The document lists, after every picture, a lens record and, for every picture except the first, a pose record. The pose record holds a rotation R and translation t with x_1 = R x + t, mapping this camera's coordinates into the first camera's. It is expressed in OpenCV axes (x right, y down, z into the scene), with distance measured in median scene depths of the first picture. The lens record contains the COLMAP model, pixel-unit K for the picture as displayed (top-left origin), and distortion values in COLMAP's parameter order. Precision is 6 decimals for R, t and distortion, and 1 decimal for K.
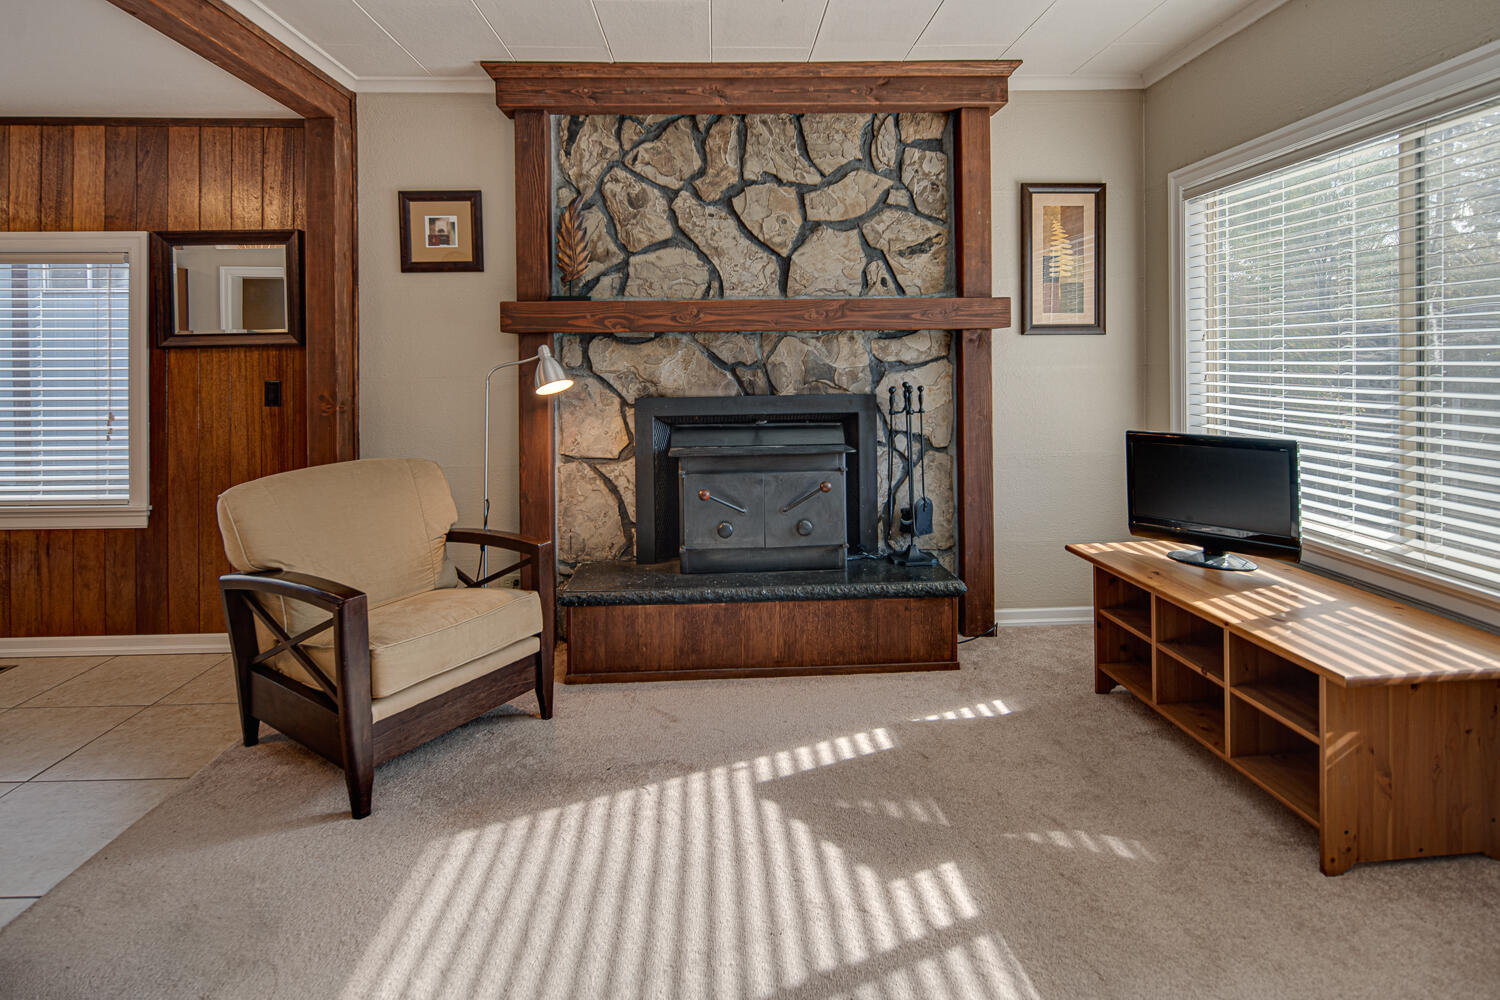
lens RADIAL K [[728.4, 0, 741.2], [0, 728.4, 367.7], [0, 0, 1]] dist [-0.000140, -0.003292]
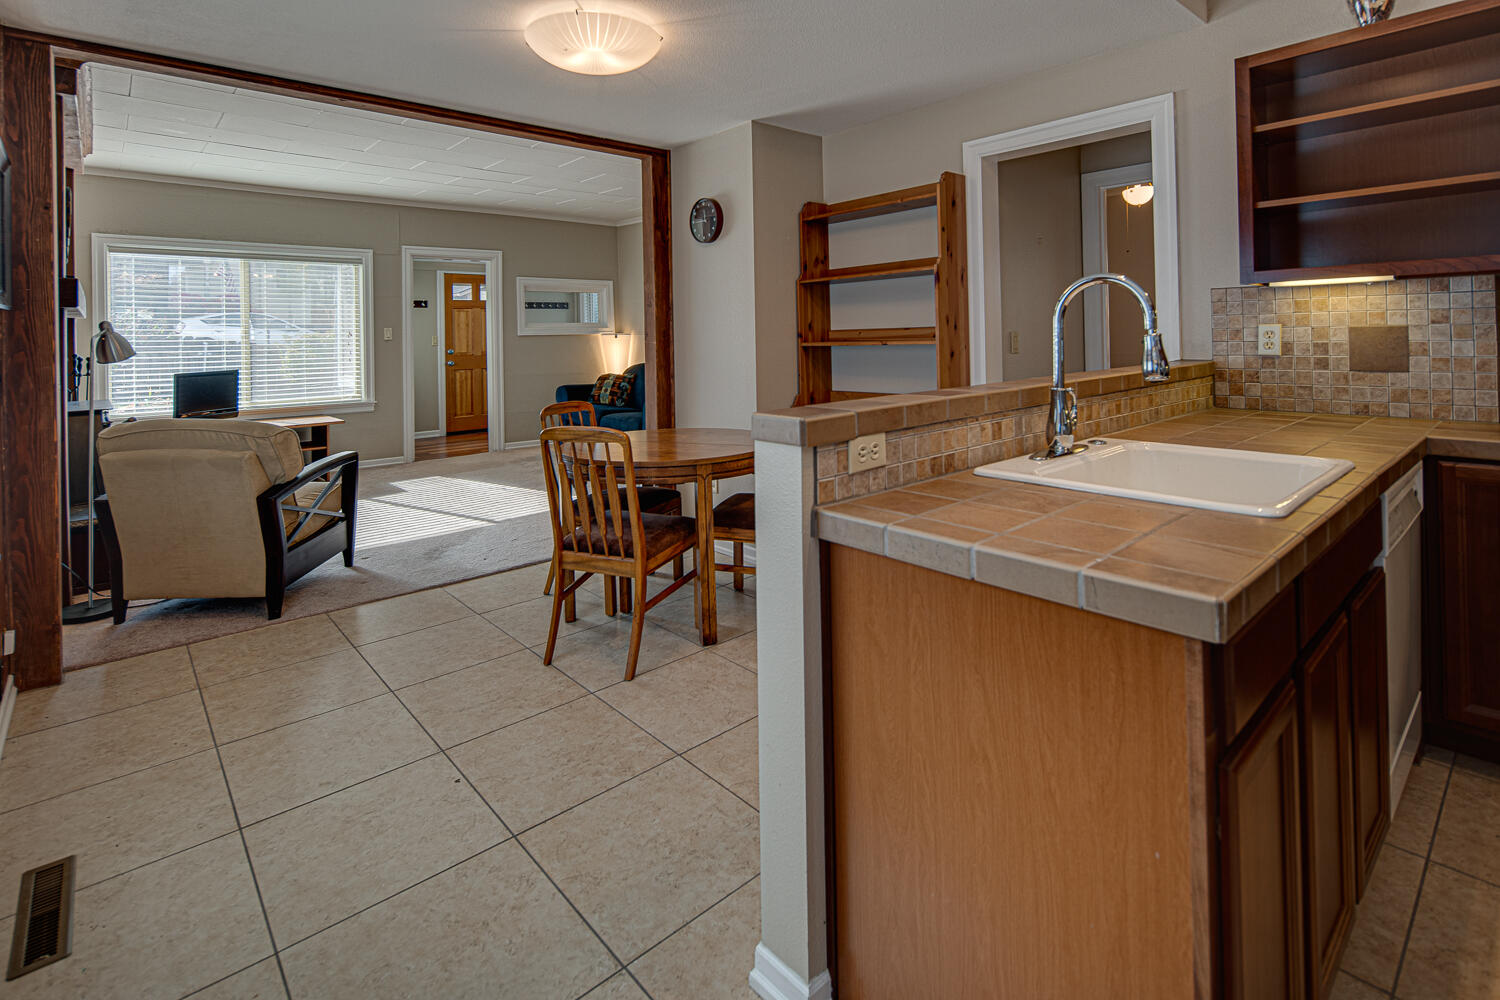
lens RADIAL K [[728.4, 0, 734.7], [0, 728.4, 329.4], [0, 0, 1]] dist [-0.000140, -0.003292]
pose [[-0.616160, 0.022908, 0.787288, -1.727625], [0.030120, 0.999531, -0.005511, 0.016793], [-0.787045, 0.020317, -0.616561, 0.878813]]
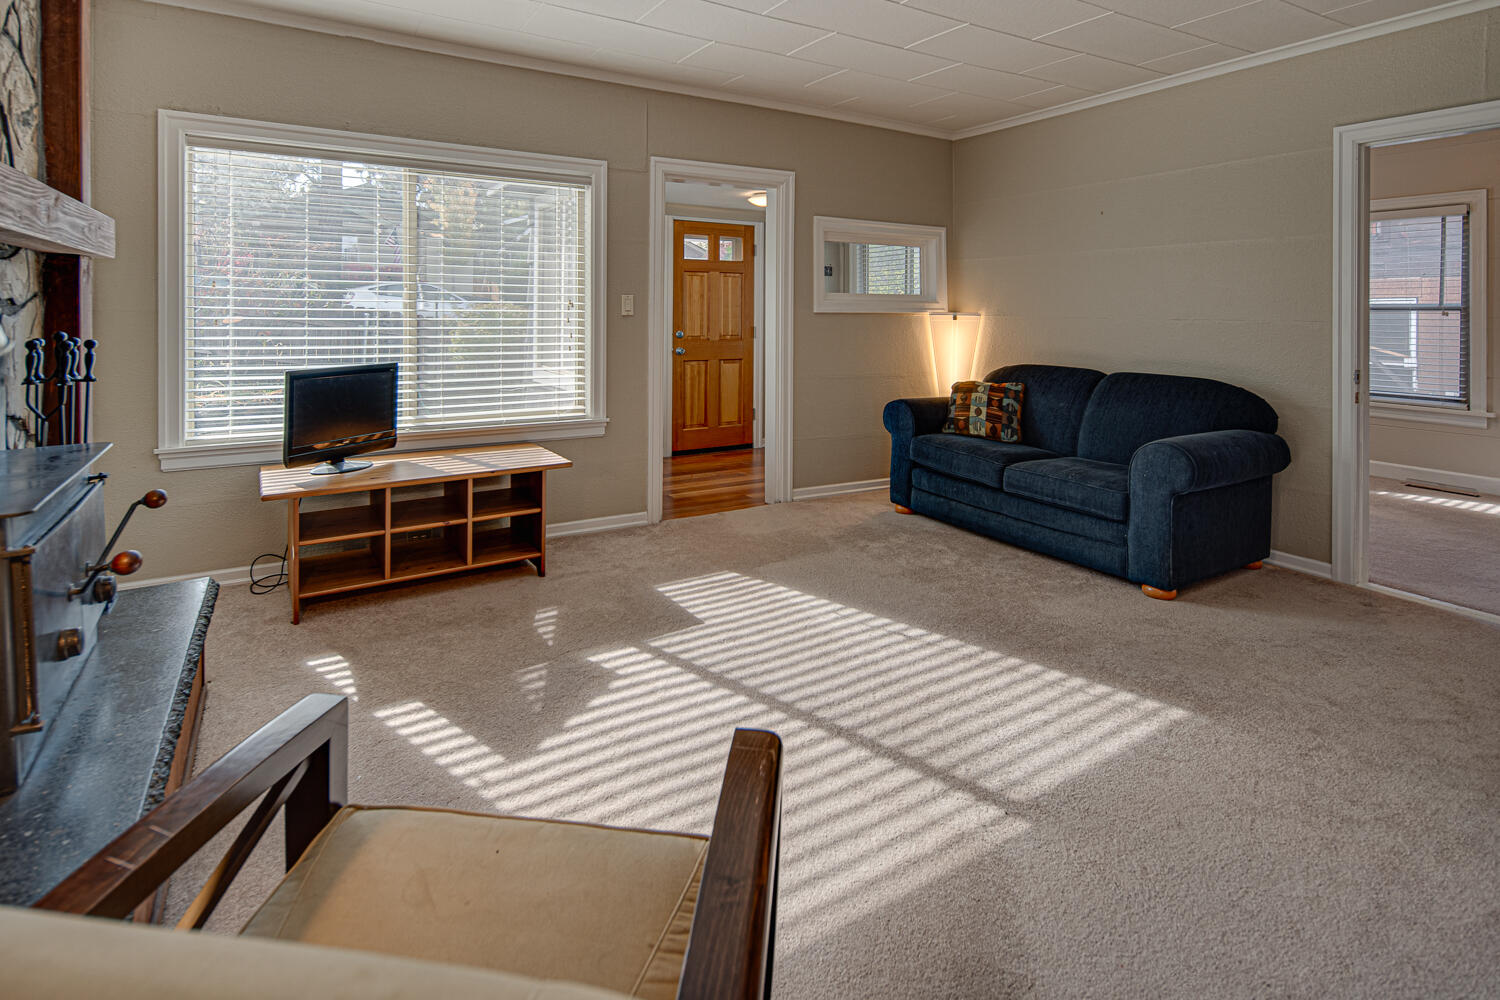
lens RADIAL K [[728.4, 0, 724.6], [0, 728.4, 336.3], [0, 0, 1]] dist [-0.000140, -0.003292]
pose [[-0.457537, -0.019110, 0.888985, -0.612447], [0.007376, 0.999653, 0.025285, 0.010999], [-0.889160, 0.018126, -0.457237, 0.790867]]
